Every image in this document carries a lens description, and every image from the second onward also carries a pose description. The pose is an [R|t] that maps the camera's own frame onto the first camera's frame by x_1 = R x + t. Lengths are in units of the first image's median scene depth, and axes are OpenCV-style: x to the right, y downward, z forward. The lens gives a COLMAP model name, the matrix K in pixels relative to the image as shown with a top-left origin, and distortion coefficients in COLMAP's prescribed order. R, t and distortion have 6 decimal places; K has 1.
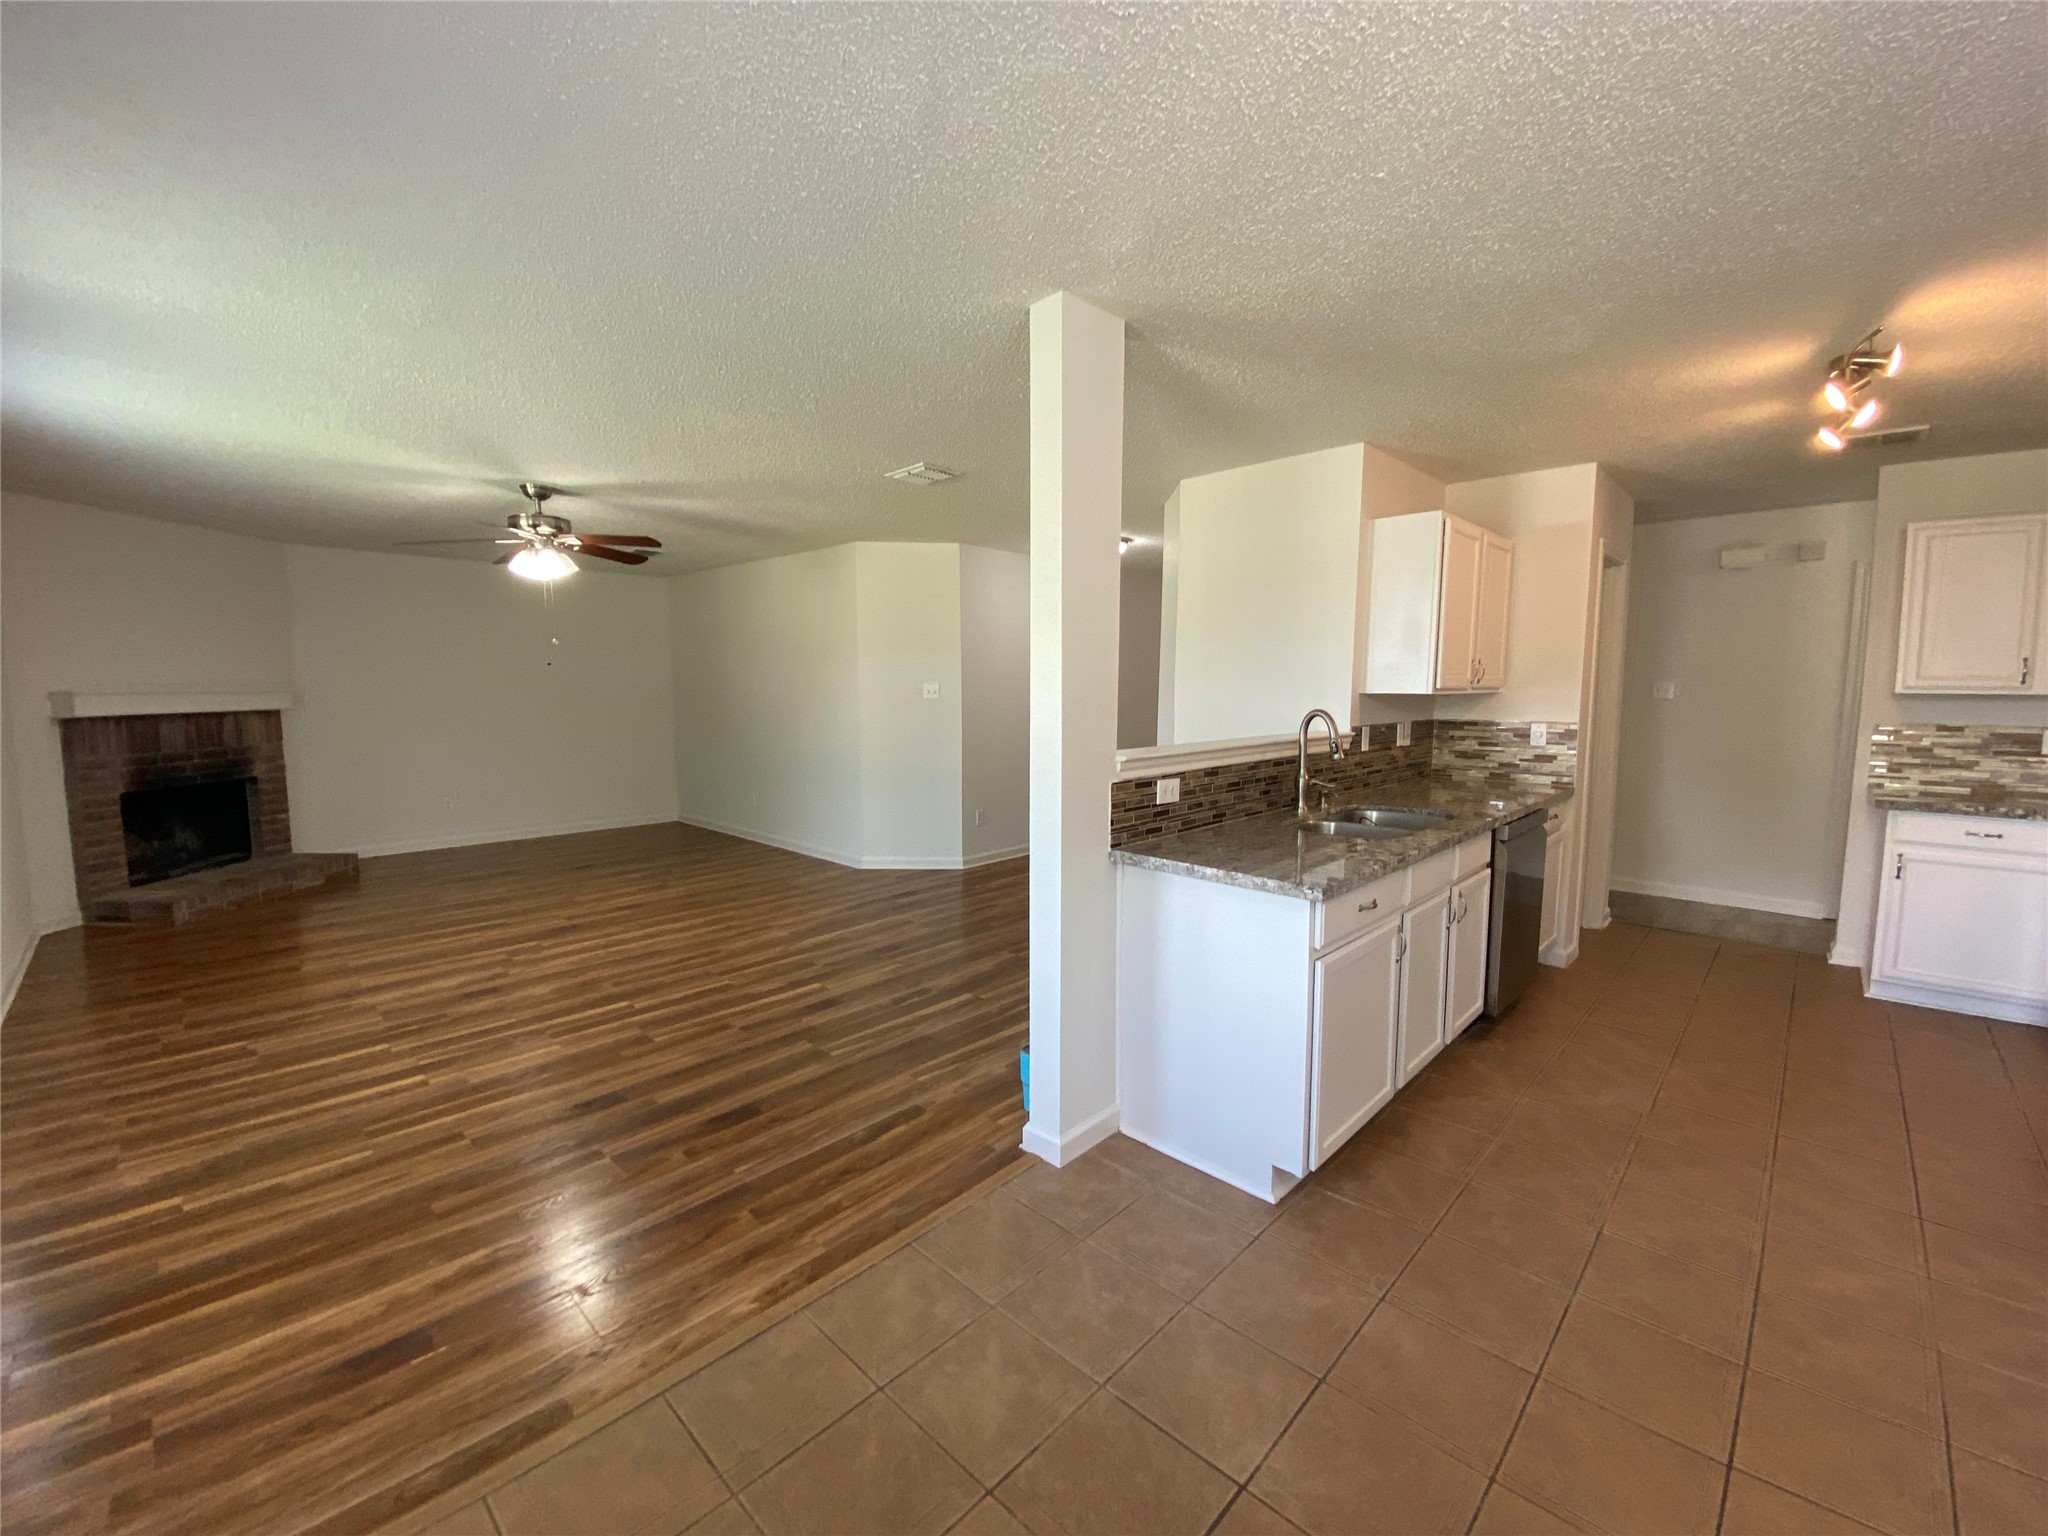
lens RADIAL K [[825.1, 0, 1027.0], [0, 825.1, 744.3], [0, 0, 1]] dist [0.006576, -0.011948]
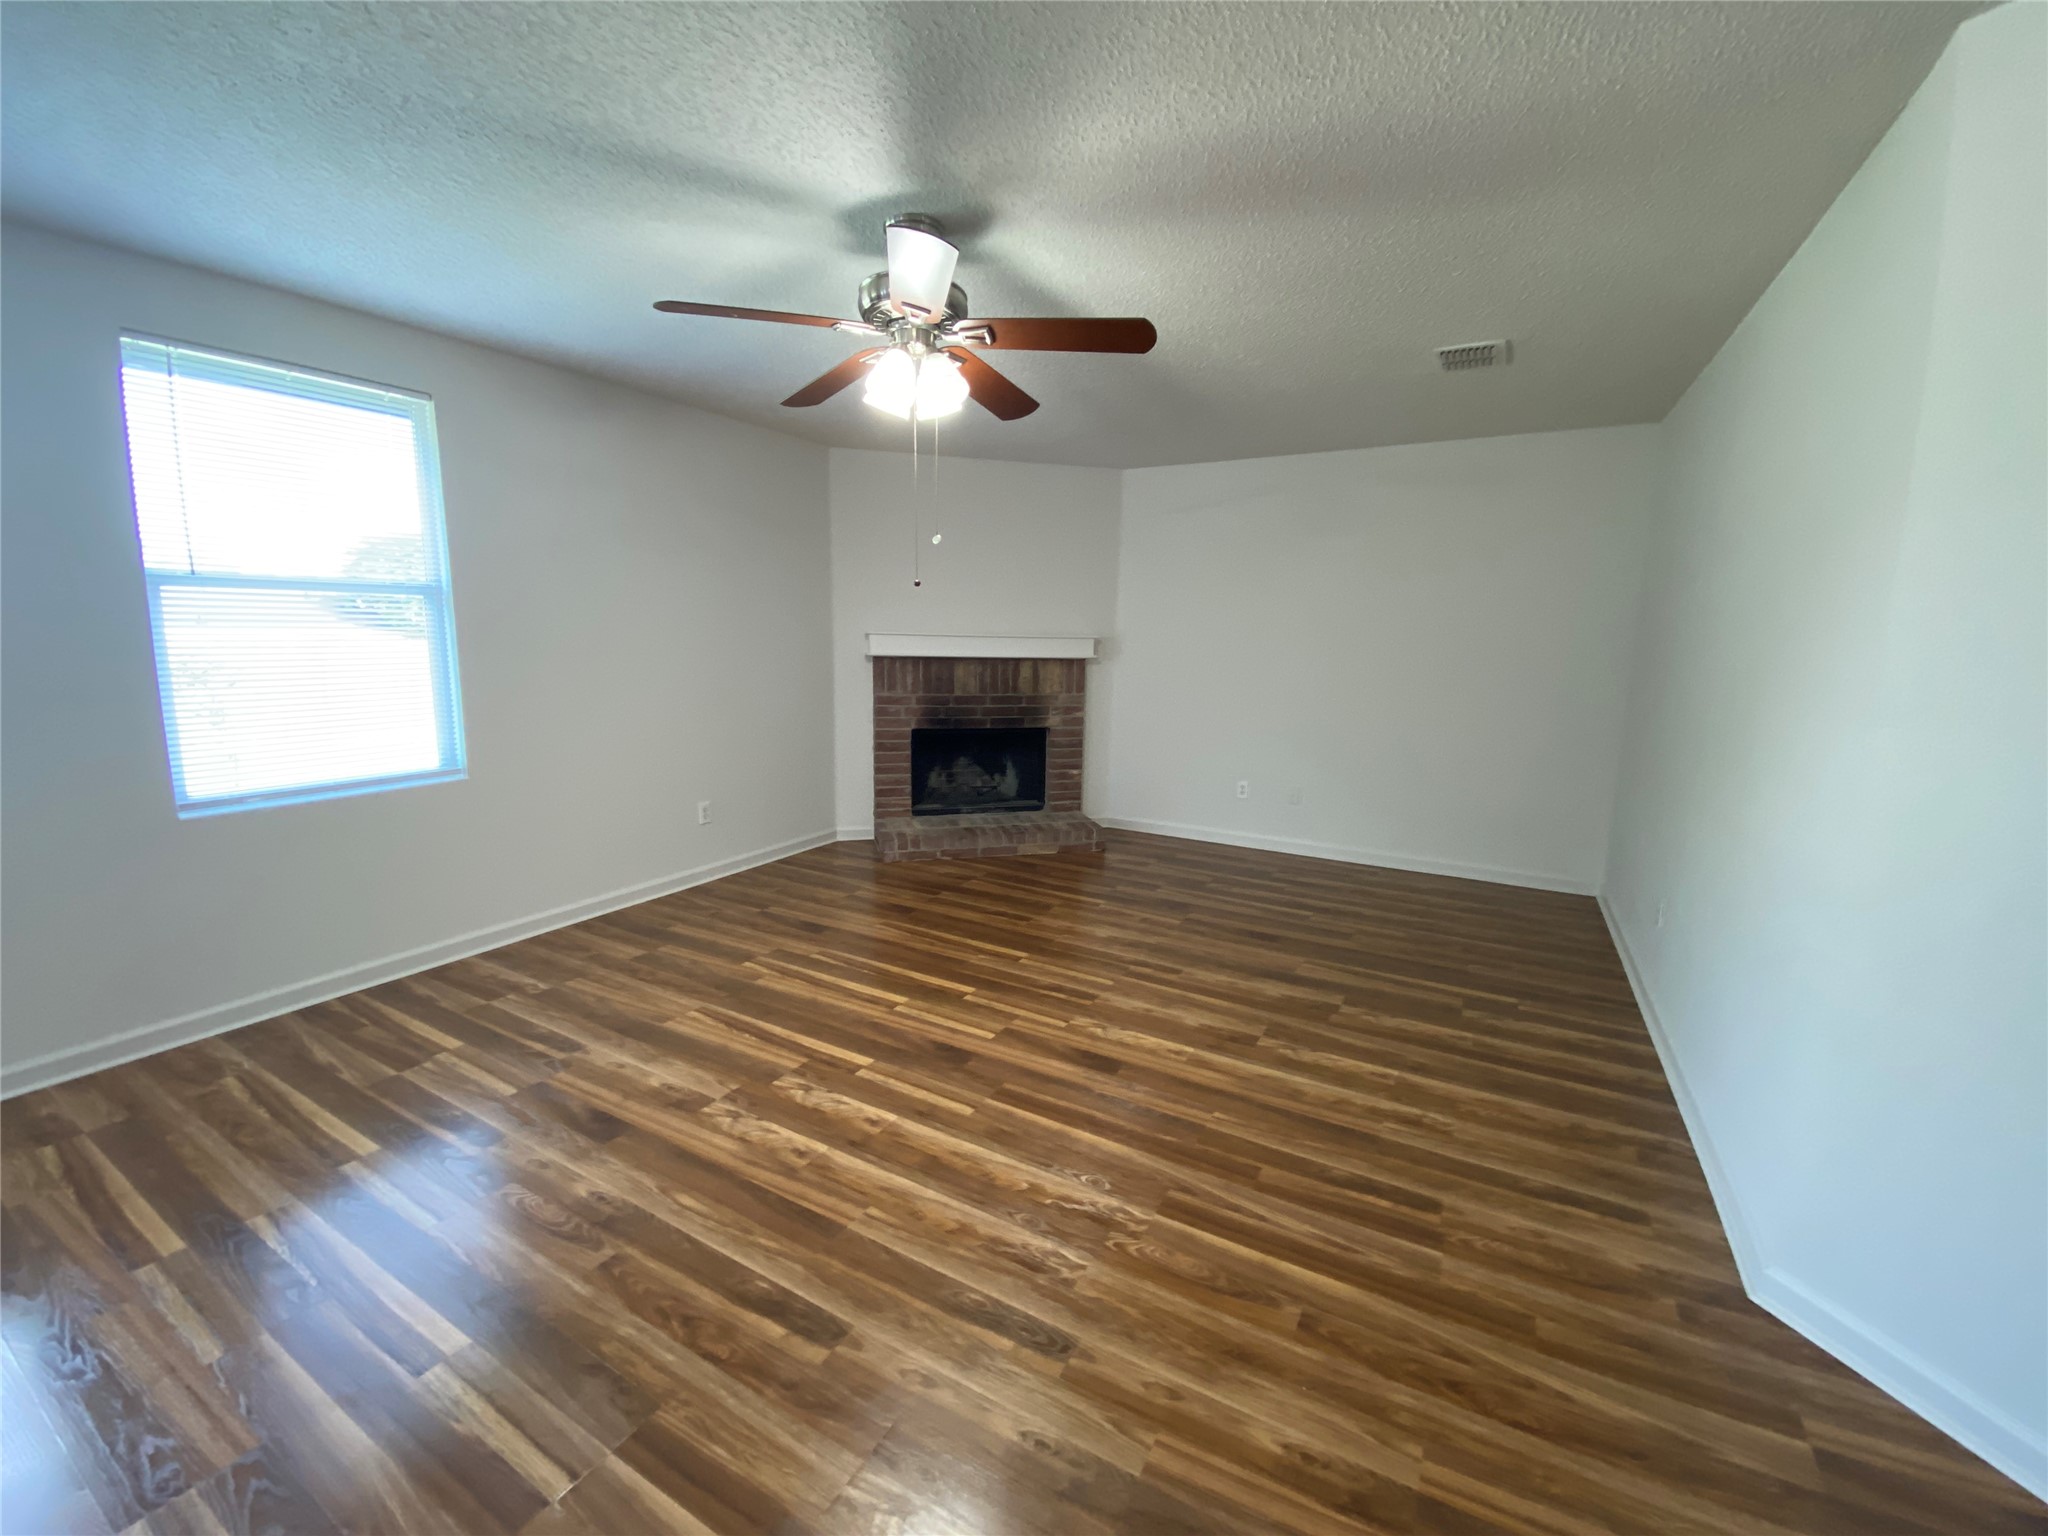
lens RADIAL K [[825.1, 0, 1048.2], [0, 825.1, 734.0], [0, 0, 1]] dist [0.006576, -0.011948]
pose [[0.274271, 0.127805, -0.953122, -0.017691], [-0.095330, 0.989861, 0.105299, -0.063878], [0.956916, 0.061980, 0.283673, 0.852863]]
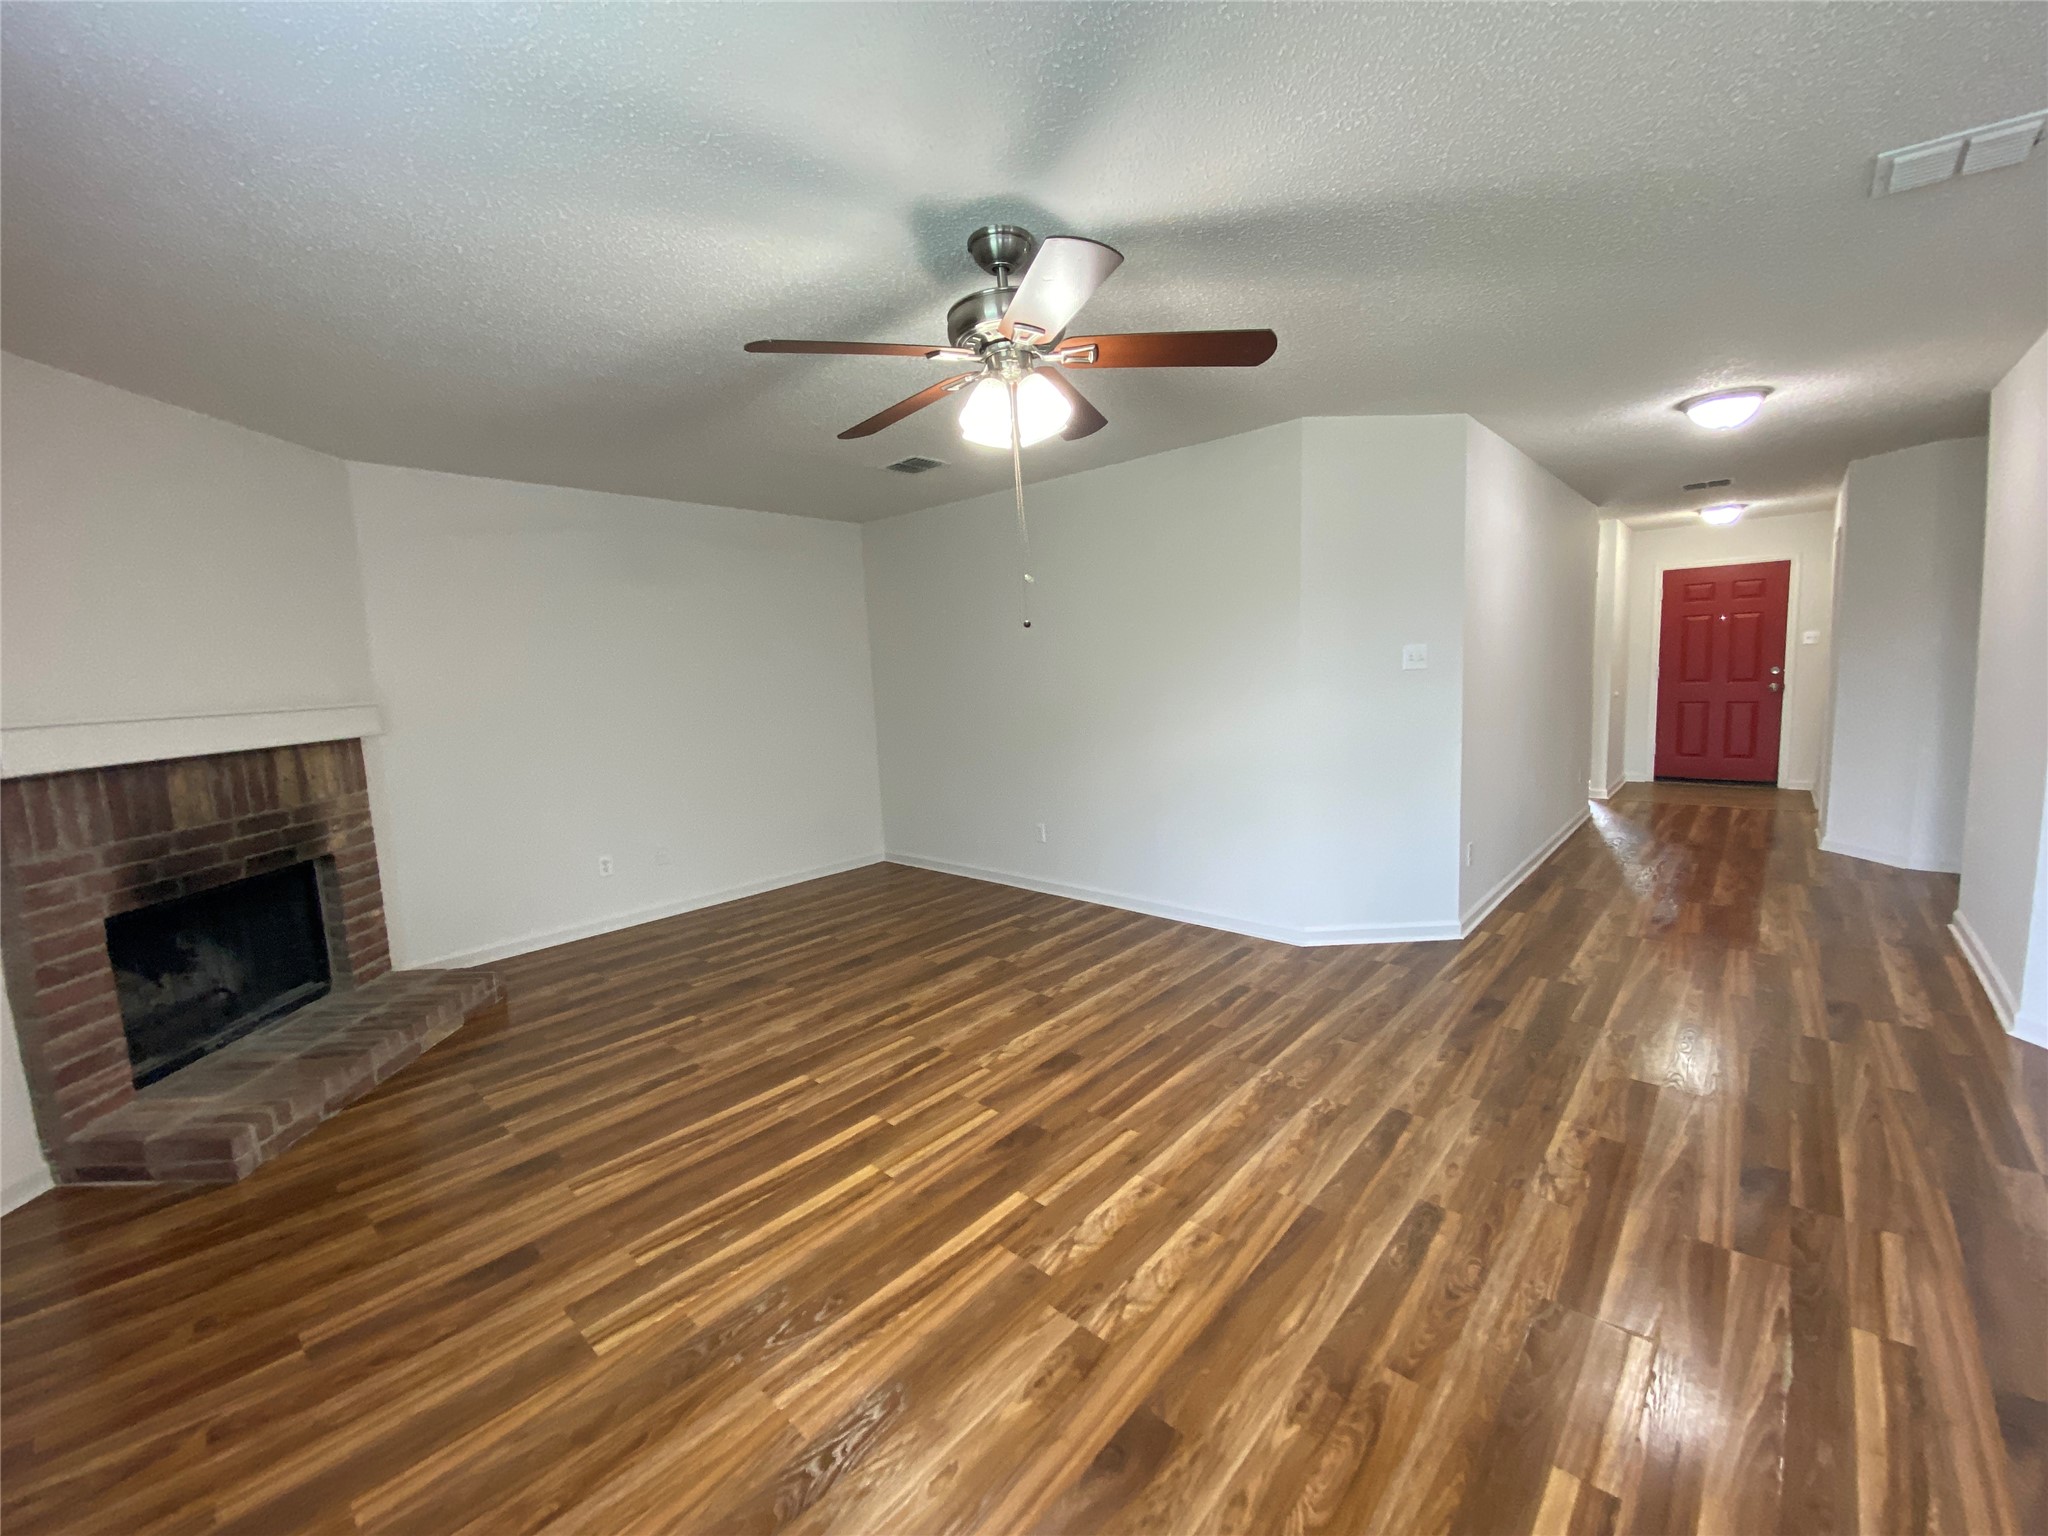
lens RADIAL K [[825.1, 0, 1022.0], [0, 825.1, 749.0], [0, 0, 1]] dist [0.006576, -0.011948]
pose [[0.998625, -0.045548, 0.025942, -0.537922], [0.044846, 0.998628, 0.027024, -0.033715], [-0.027137, -0.025824, 0.999298, 0.470889]]
